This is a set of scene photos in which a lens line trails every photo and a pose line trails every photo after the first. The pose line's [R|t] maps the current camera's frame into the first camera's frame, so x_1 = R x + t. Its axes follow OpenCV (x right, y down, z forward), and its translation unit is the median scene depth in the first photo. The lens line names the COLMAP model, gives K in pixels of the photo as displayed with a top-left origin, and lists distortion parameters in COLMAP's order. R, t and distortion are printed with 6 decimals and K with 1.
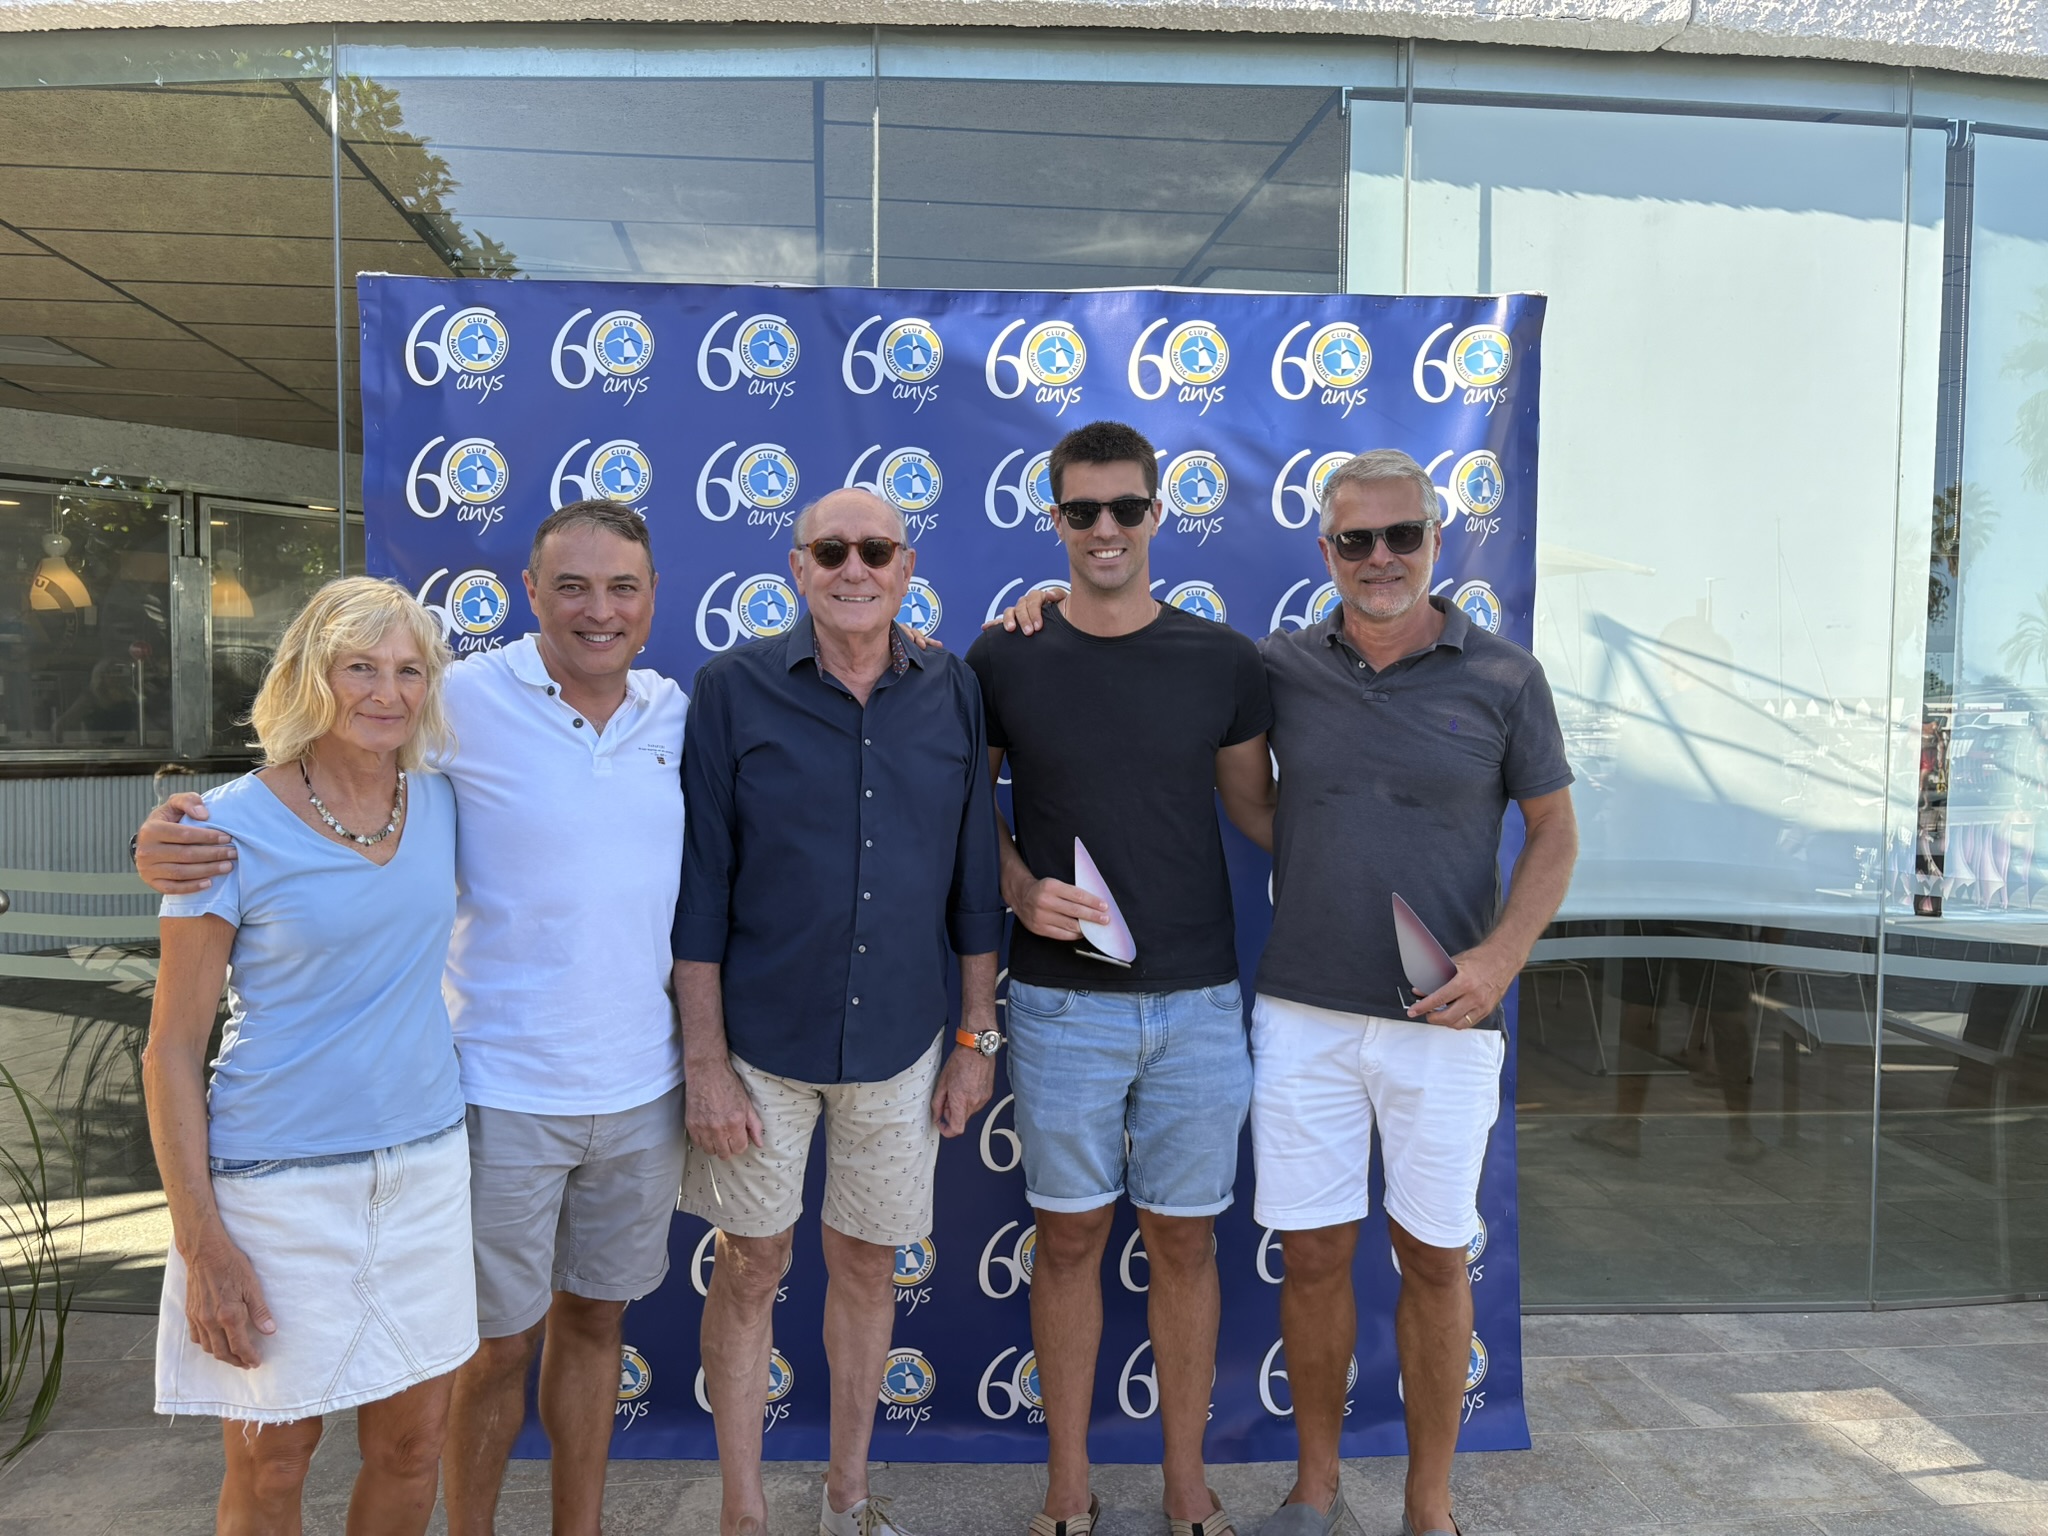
lens RADIAL K [[1669.5, 0, 1040.8], [0, 1669.5, 770.2], [0, 0, 1]] dist [0.047152, -0.059192]
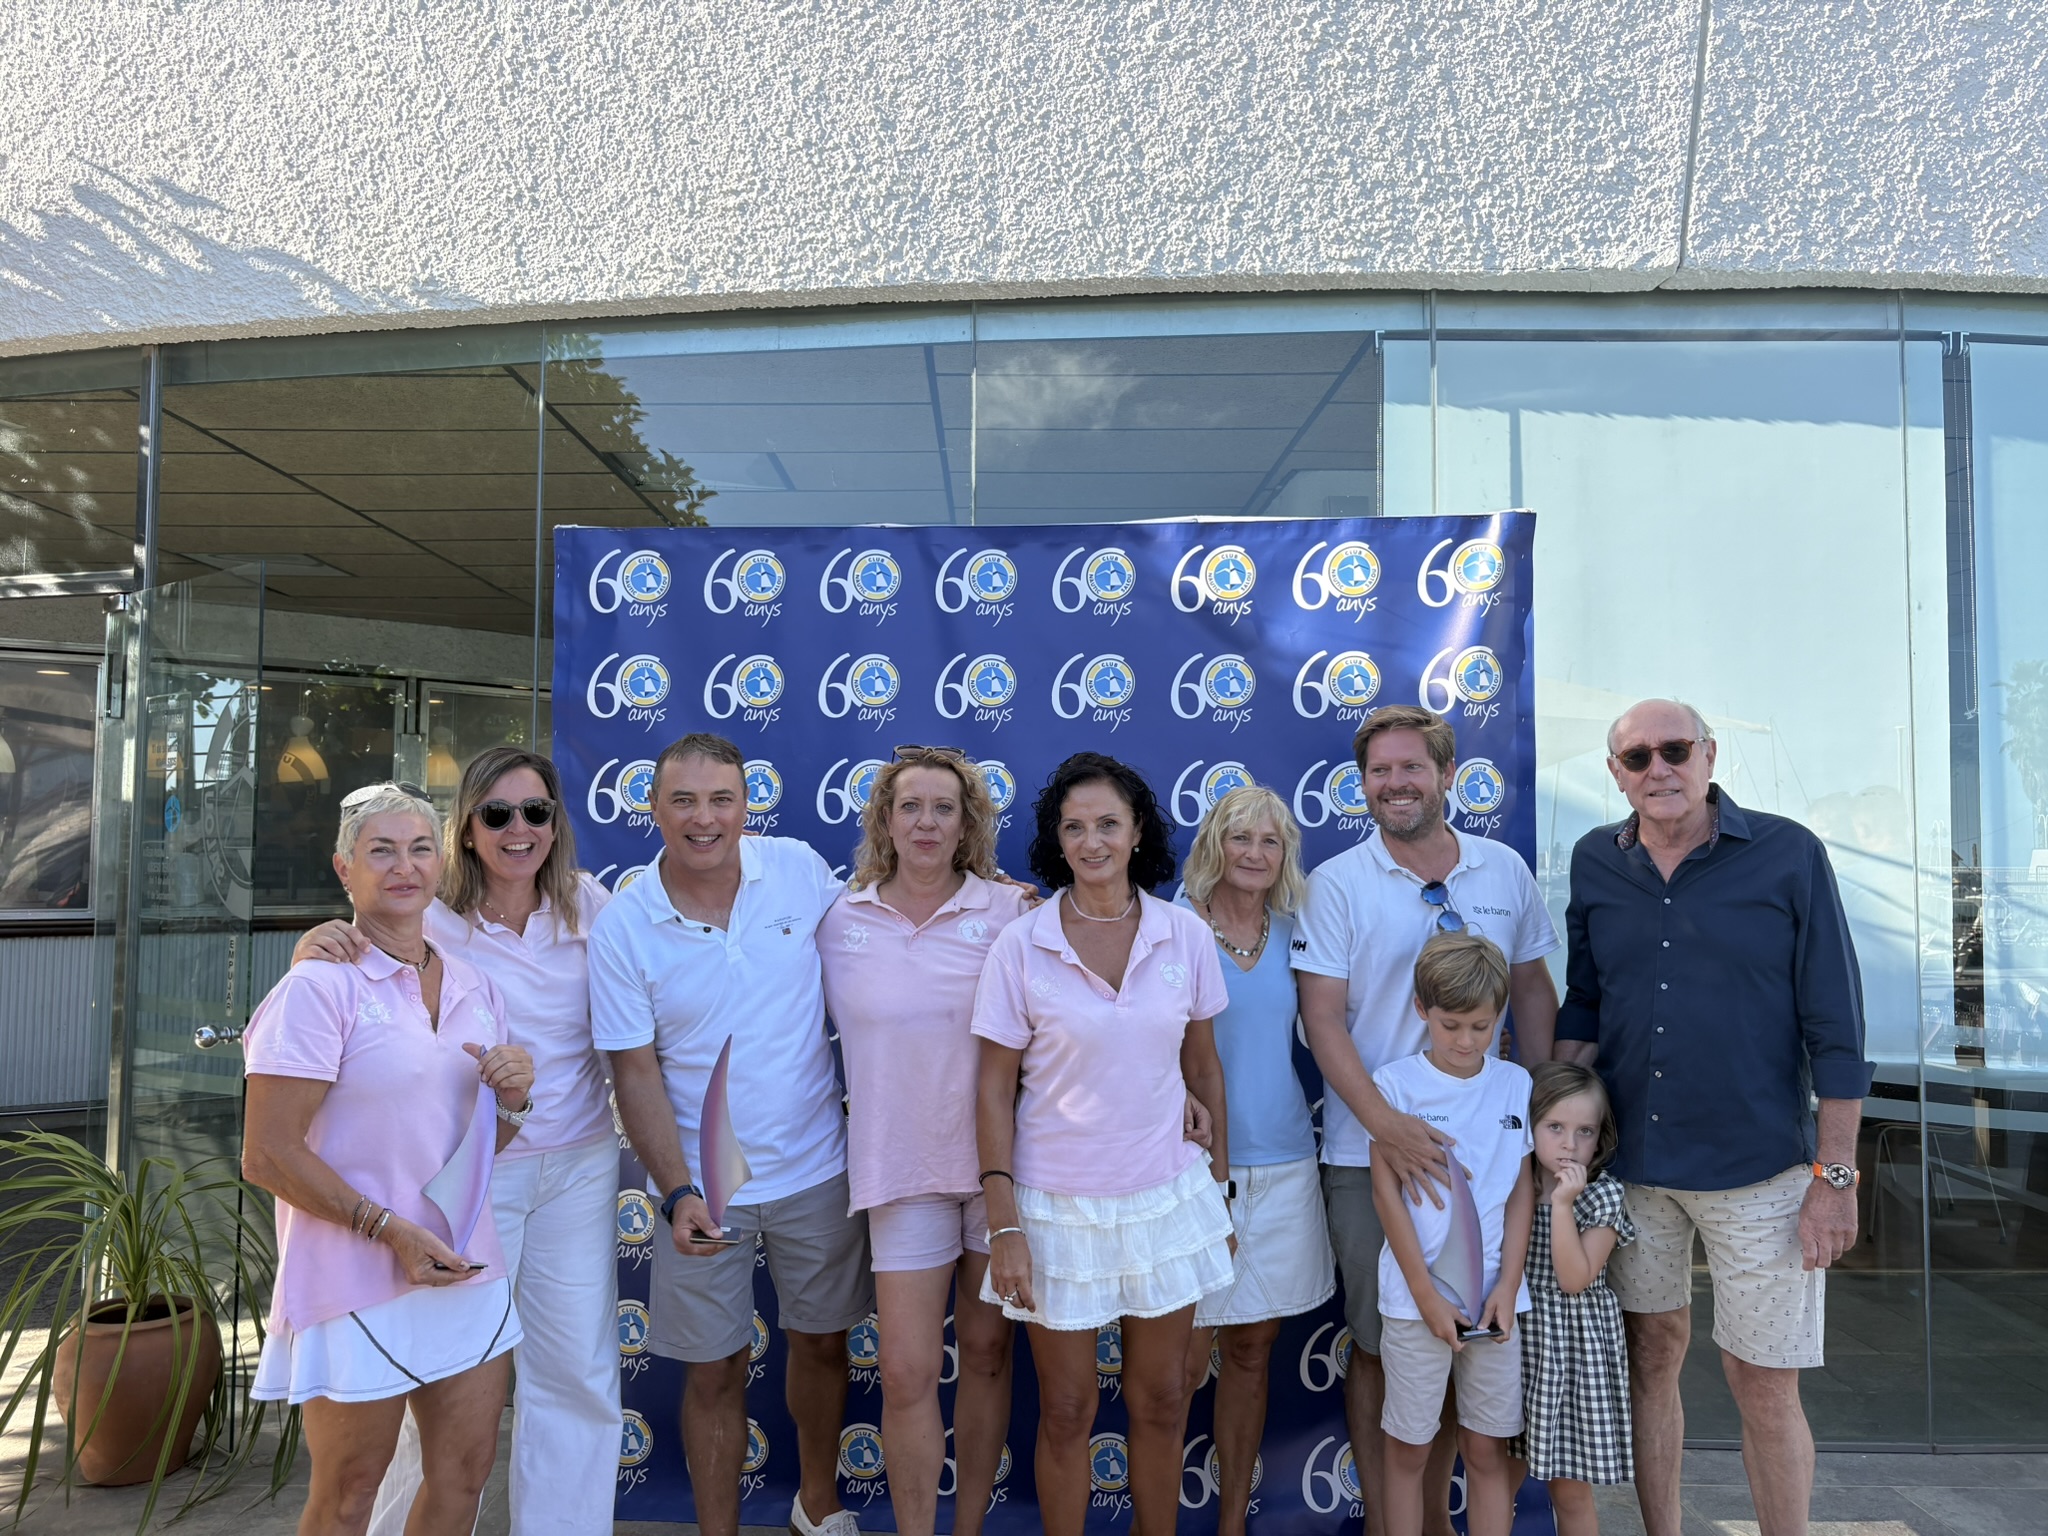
lens RADIAL K [[1669.5, 0, 1005.9], [0, 1669.5, 740.7], [0, 0, 1]] dist [0.047152, -0.059192]
pose [[0.992390, -0.012423, -0.122503, 0.065695], [-0.001014, 0.994039, -0.109023, 0.000237], [0.123127, 0.108318, 0.986462, -0.141475]]
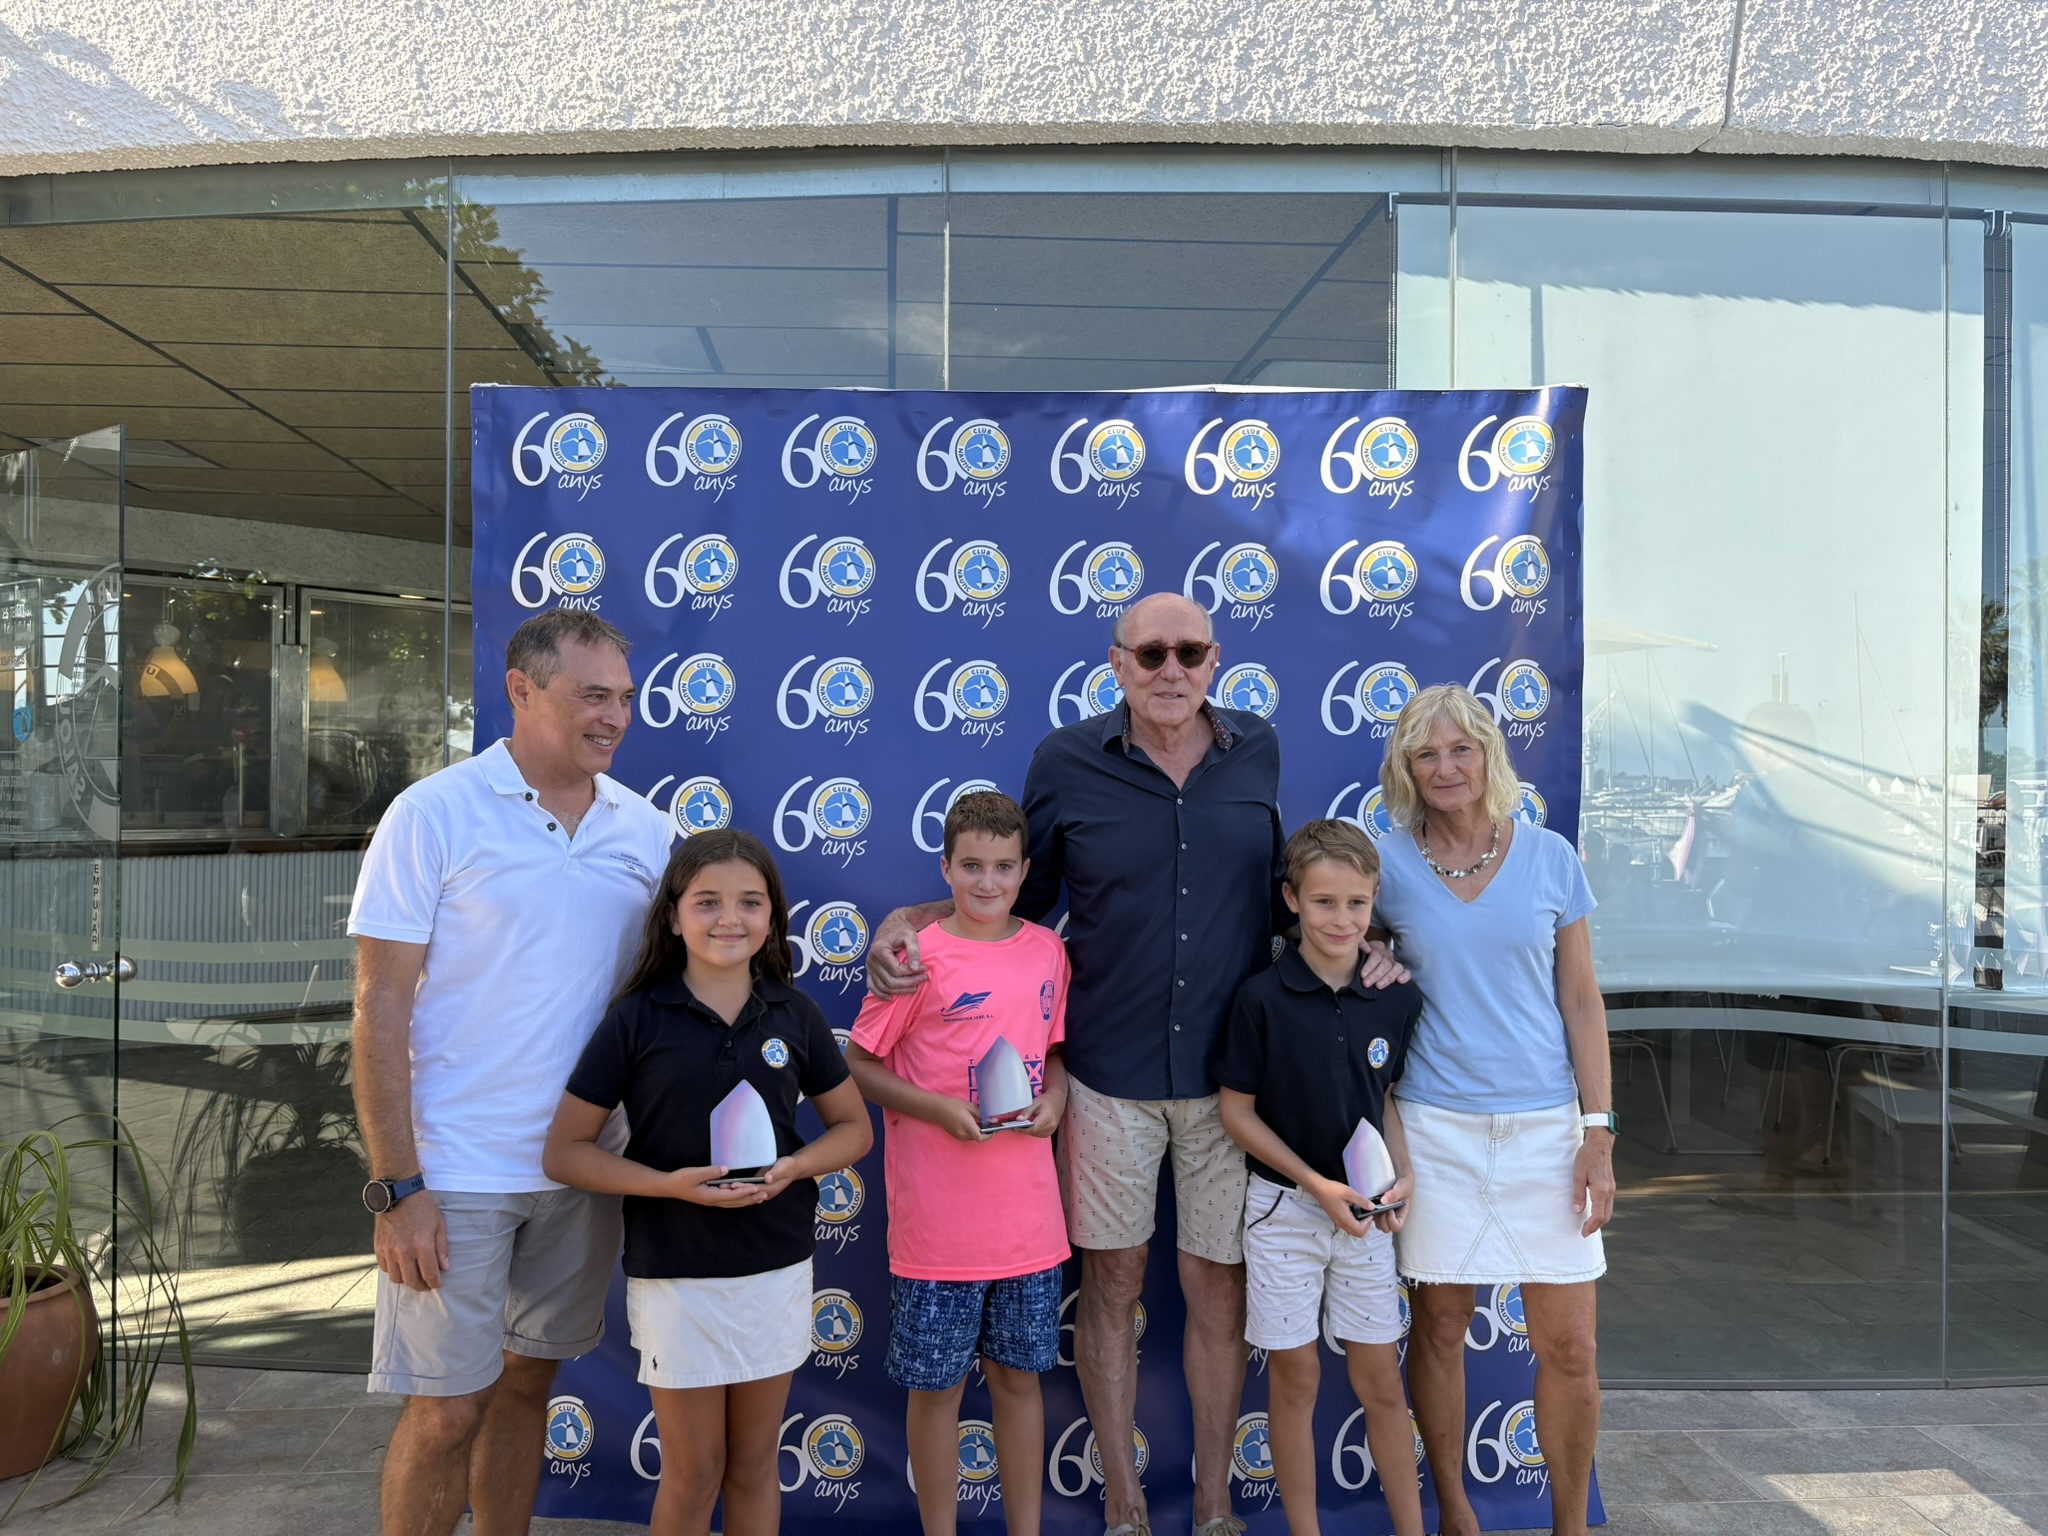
lens RADIAL K [[1669.5, 0, 1022.2], [0, 1669.5, 754.2], [0, 0, 1]] dist [0.047152, -0.059192]
pose [[0.998804, -0.004453, -0.048689, -0.000097], [0.001676, 0.998377, -0.056934, 0.003399], [0.048864, 0.056784, 0.997190, -0.038275]]
